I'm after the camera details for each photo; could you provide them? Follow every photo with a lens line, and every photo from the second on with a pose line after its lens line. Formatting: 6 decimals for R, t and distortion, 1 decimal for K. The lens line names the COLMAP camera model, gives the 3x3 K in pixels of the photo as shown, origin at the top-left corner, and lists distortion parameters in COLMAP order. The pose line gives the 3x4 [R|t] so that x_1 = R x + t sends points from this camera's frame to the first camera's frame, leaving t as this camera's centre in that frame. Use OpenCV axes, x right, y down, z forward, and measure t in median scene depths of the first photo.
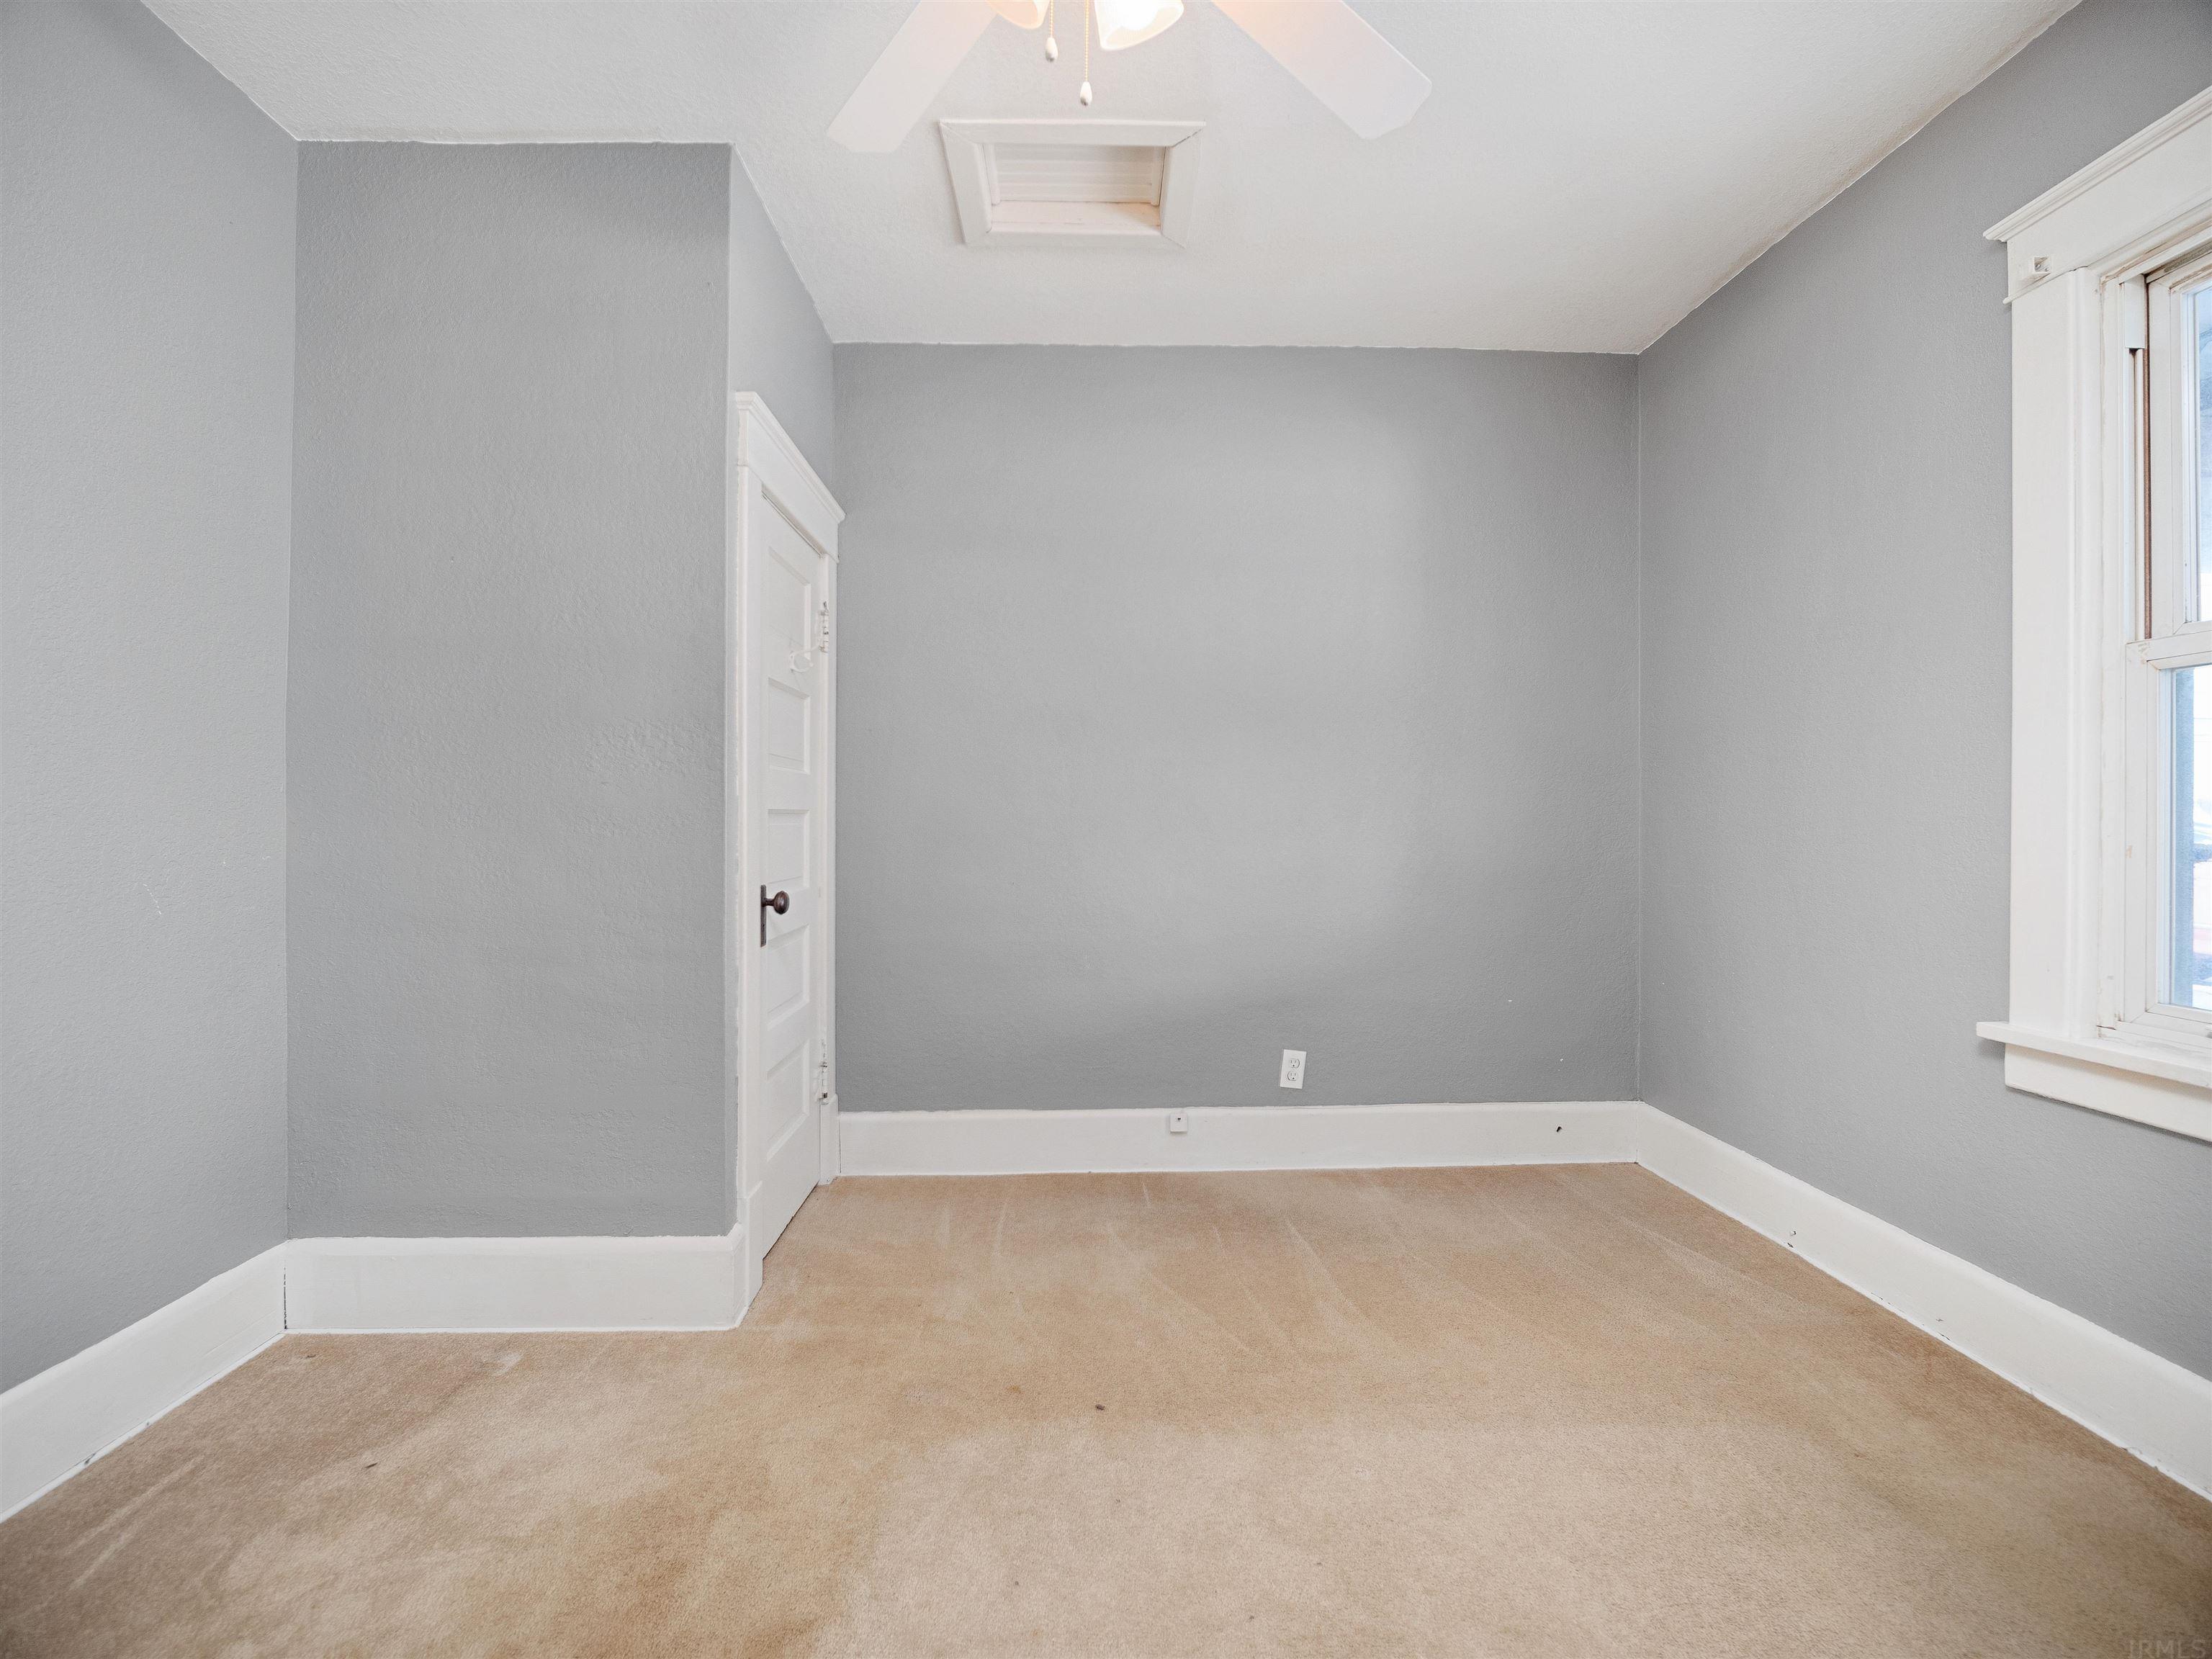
lens RADIAL K [[1017.4, 0, 1086.5], [0, 1017.4, 824.2], [0, 0, 1]] dist [-0.008921, -0.000180]
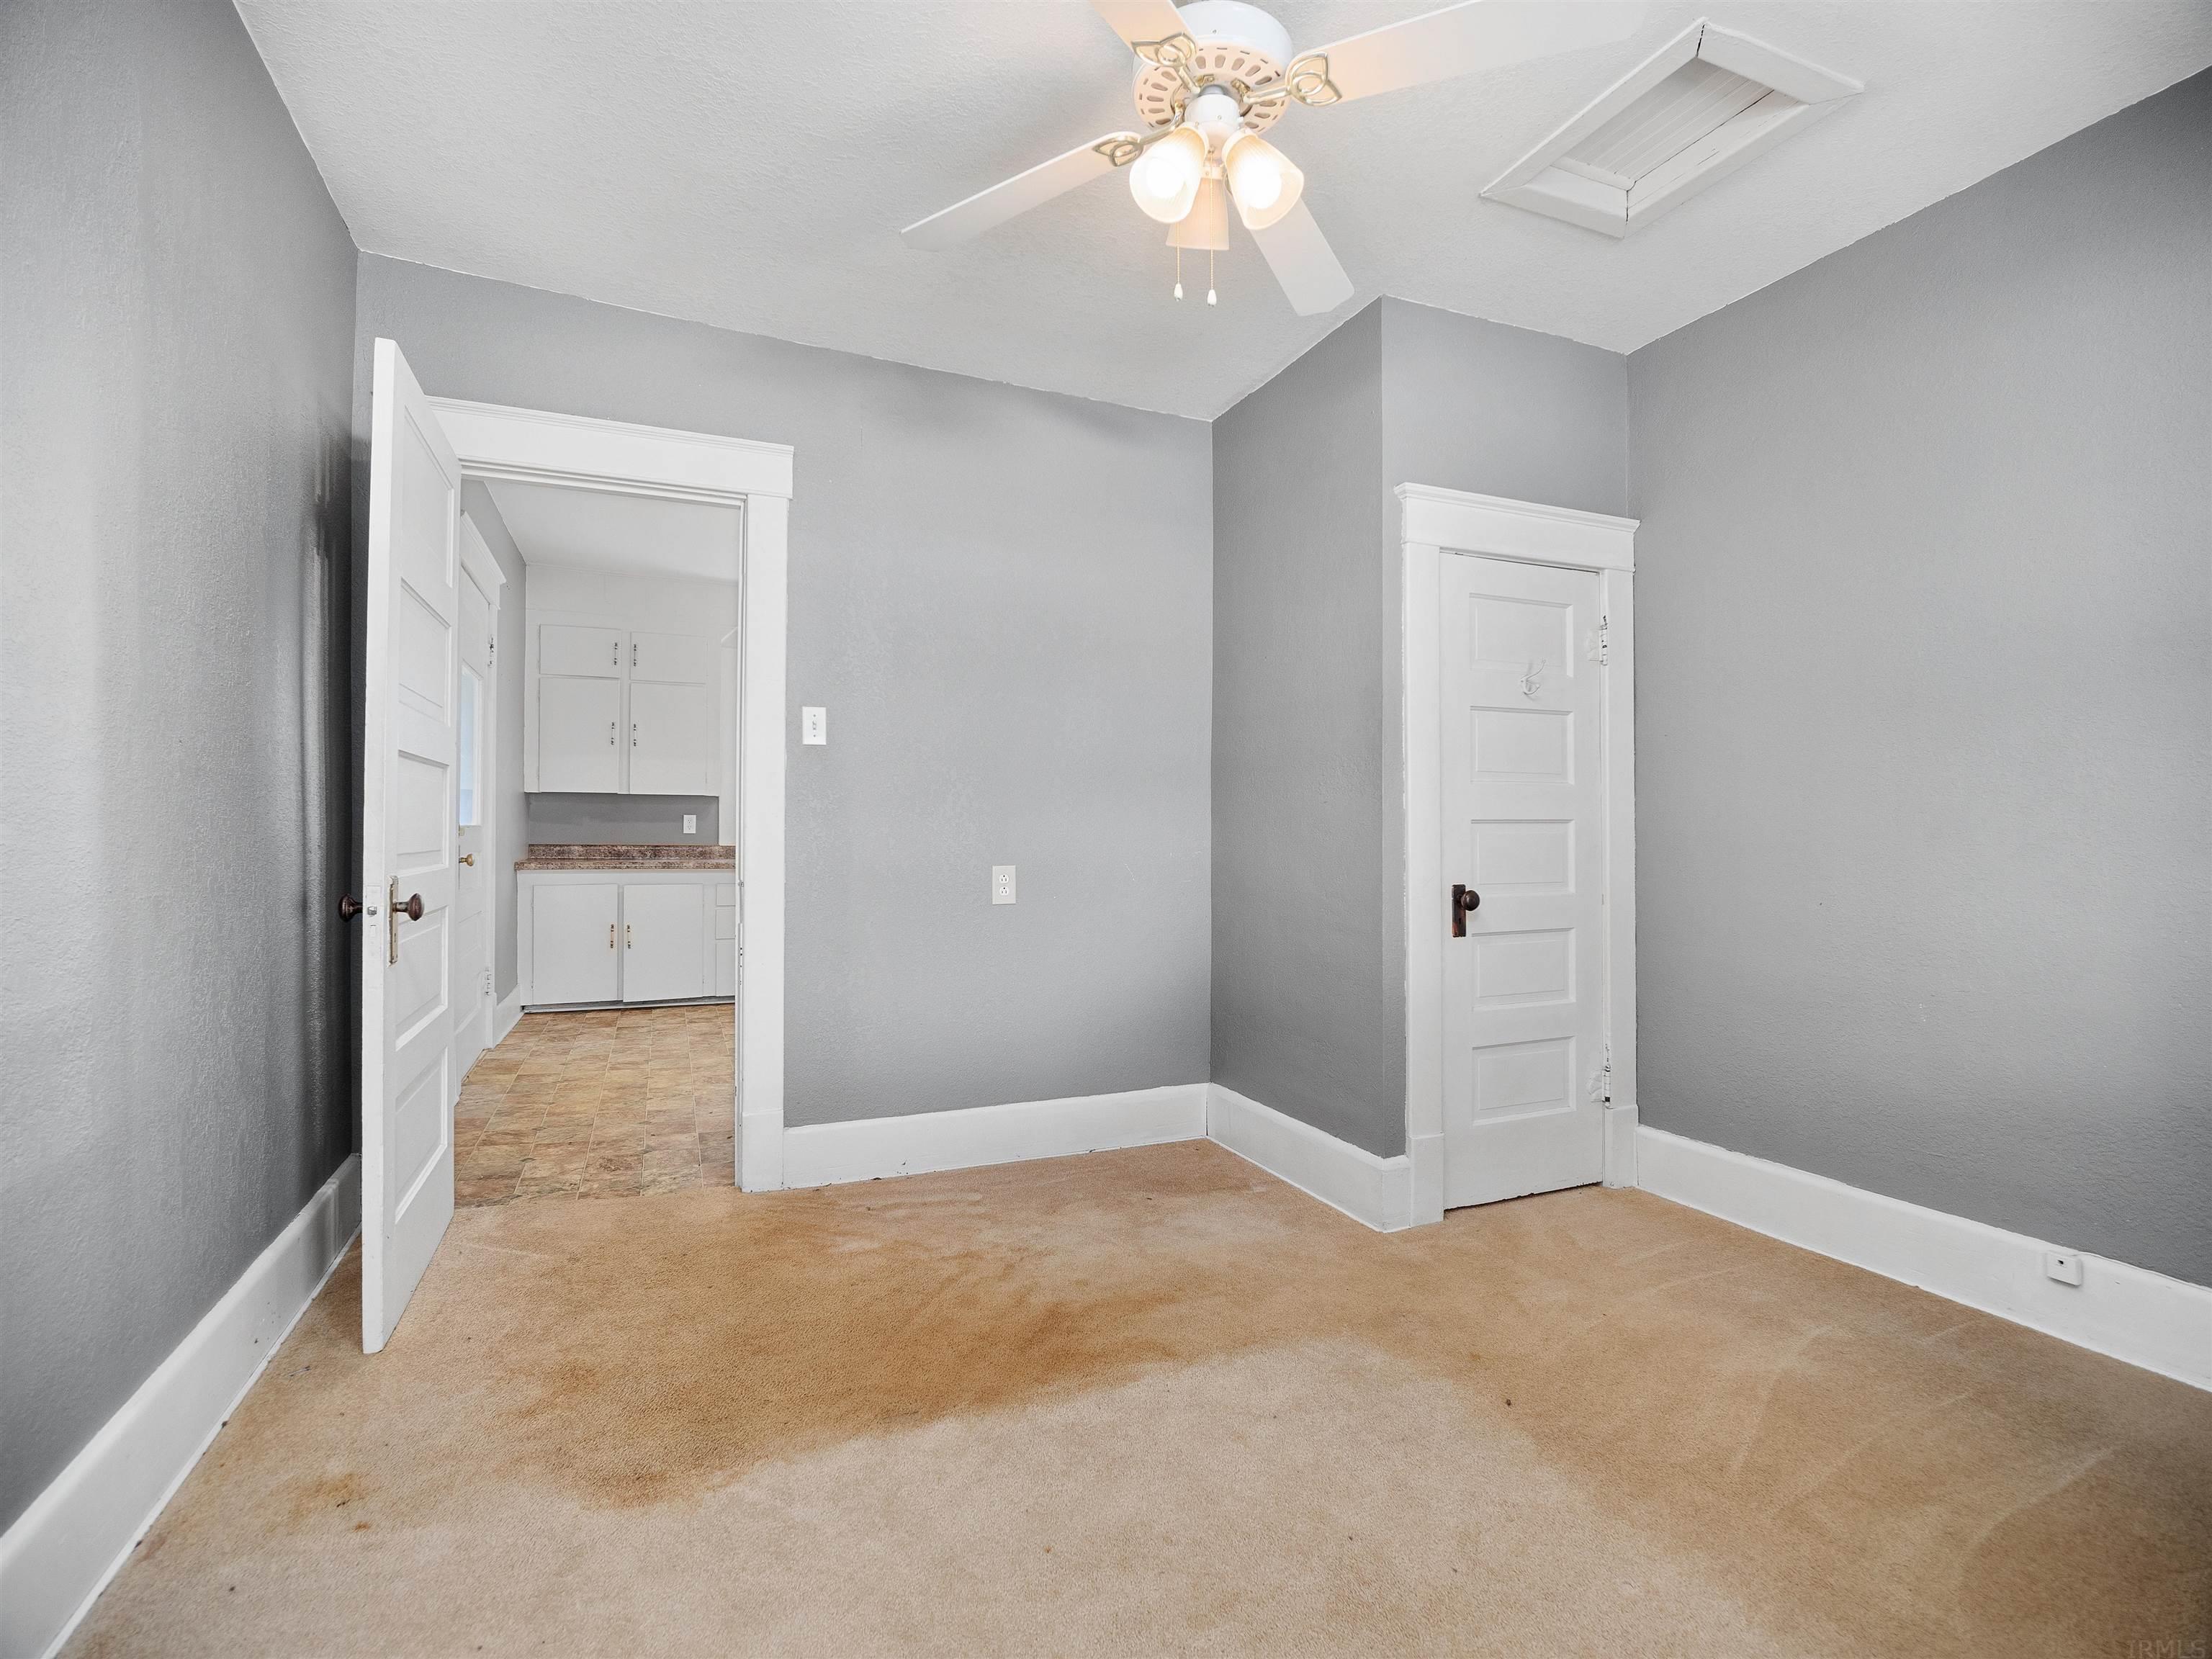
lens RADIAL K [[1017.4, 0, 1093.0], [0, 1017.4, 826.4], [0, 0, 1]] dist [-0.008921, -0.000180]
pose [[0.369632, -0.004242, -0.929168, 0.673559], [-0.002359, 0.999982, -0.005503, 0.000618], [0.929175, 0.004226, 0.369616, 0.192051]]
